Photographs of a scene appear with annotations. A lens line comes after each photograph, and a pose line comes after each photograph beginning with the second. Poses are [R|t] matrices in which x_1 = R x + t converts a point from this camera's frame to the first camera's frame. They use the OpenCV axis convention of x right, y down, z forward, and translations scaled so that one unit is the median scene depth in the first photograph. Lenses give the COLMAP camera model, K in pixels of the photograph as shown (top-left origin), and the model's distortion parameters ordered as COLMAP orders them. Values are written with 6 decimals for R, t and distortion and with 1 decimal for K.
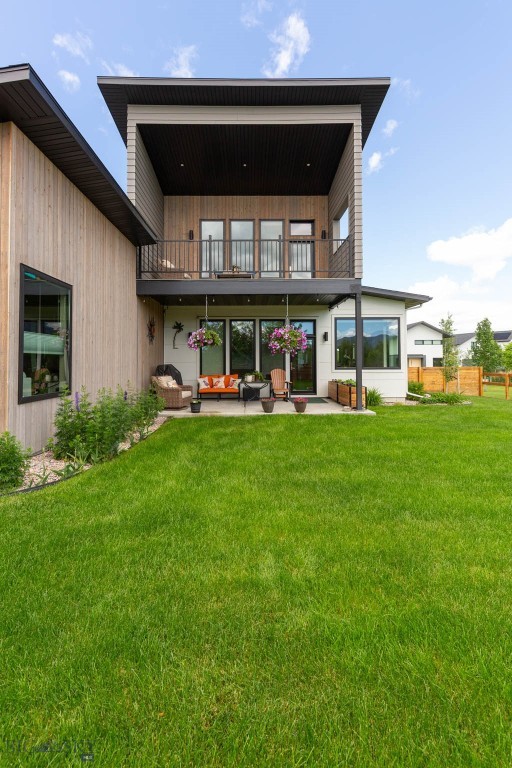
lens RADIAL K [[353.8, 0, 243.8], [0, 353.8, 355.9], [0, 0, 1]] dist [0.000338, 0.000043]
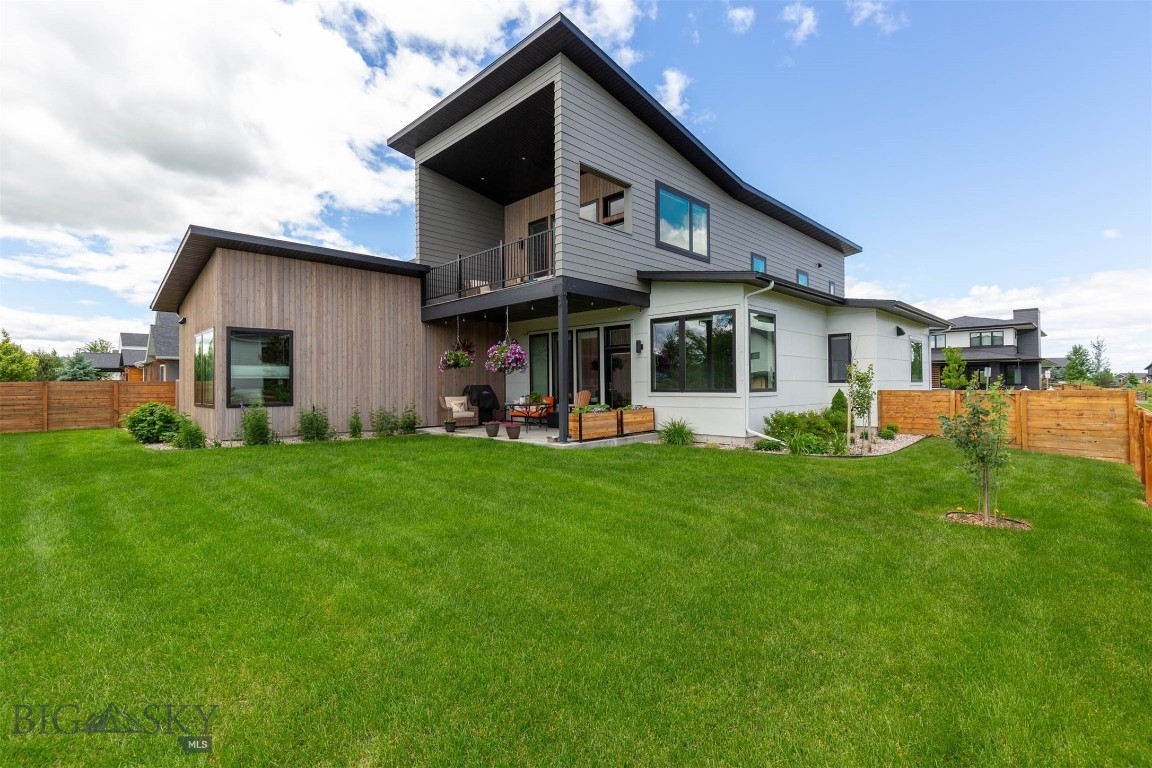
lens RADIAL K [[512.3, 0, 576.0], [0, 512.3, 384.0], [0, 0, 1]] dist [-0.000835, 0.000288]
pose [[0.711664, -0.005061, -0.702502, 0.951106], [0.017822, 0.999782, 0.010851, 0.009146], [0.702294, -0.020242, 0.711599, 0.168149]]
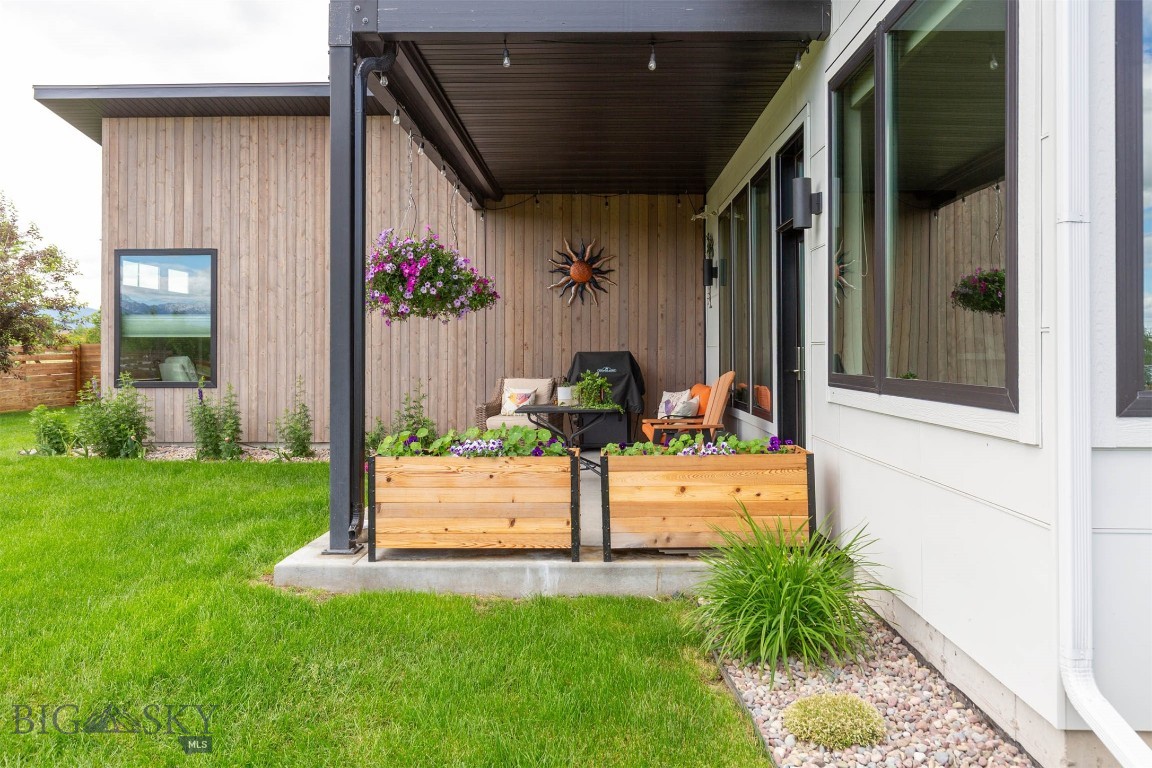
lens RADIAL K [[833.1, 0, 578.2], [0, 833.1, 349.3], [0, 0, 1]] dist [0.003458, 0.002350]
pose [[-0.013094, -0.003858, -0.999907, 0.710439], [0.018471, 0.999821, -0.004099, 0.024170], [0.999744, -0.018523, -0.013021, 0.958984]]
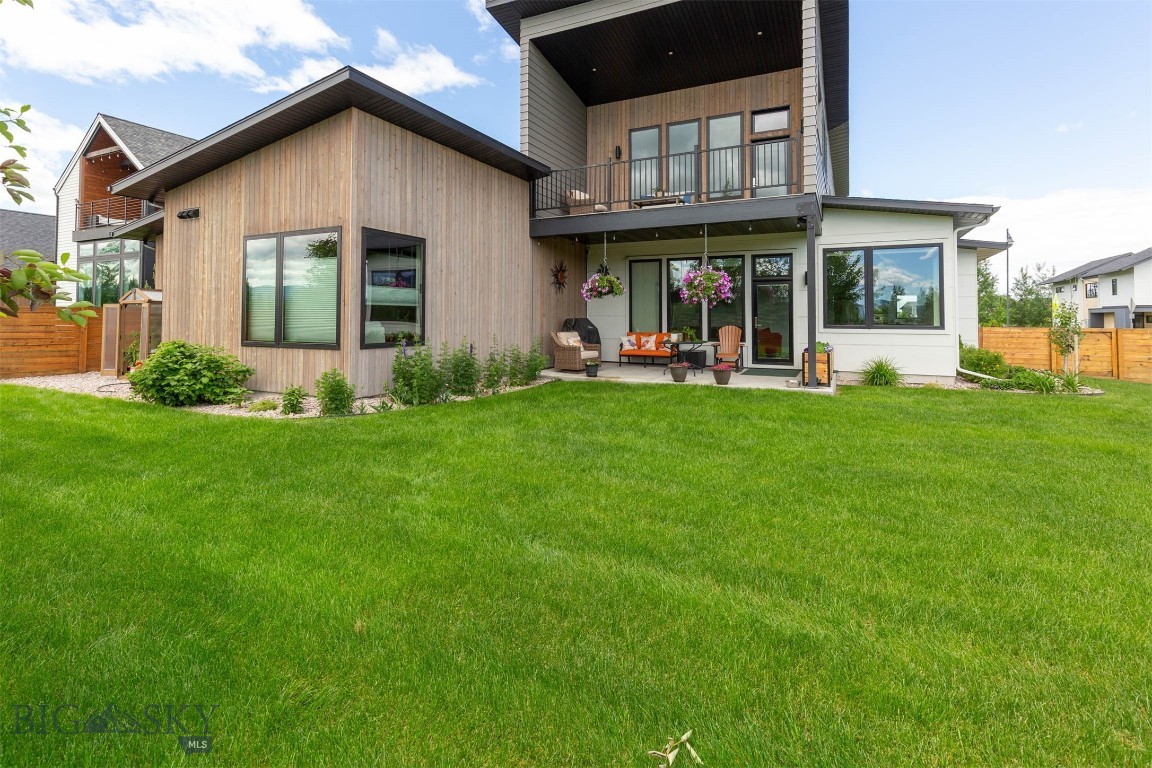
lens RADIAL K [[530.7, 0, 573.4], [0, 530.7, 310.2], [0, 0, 1]] dist [0.000338, 0.000043]
pose [[0.896355, 0.000098, -0.443336, 0.303847], [0.001445, 0.999994, 0.003142, 0.001945], [0.443334, -0.003457, 0.896350, -0.097422]]
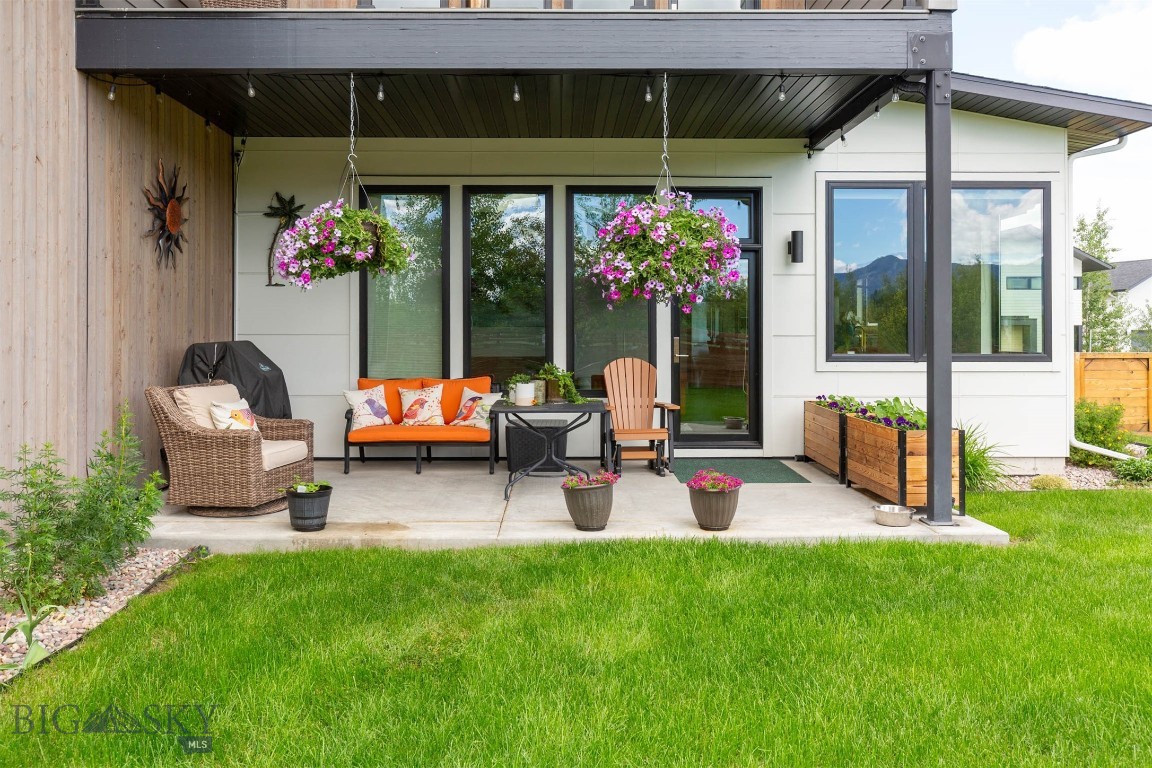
lens RADIAL K [[916.1, 0, 555.8], [0, 916.1, 328.8], [0, 0, 1]] dist [0.002435, -0.001185]
pose [[0.999932, 0.003146, 0.011257, 0.029750], [-0.003257, 0.999946, 0.009840, 0.005910], [-0.011225, -0.009876, 0.999888, 0.272522]]
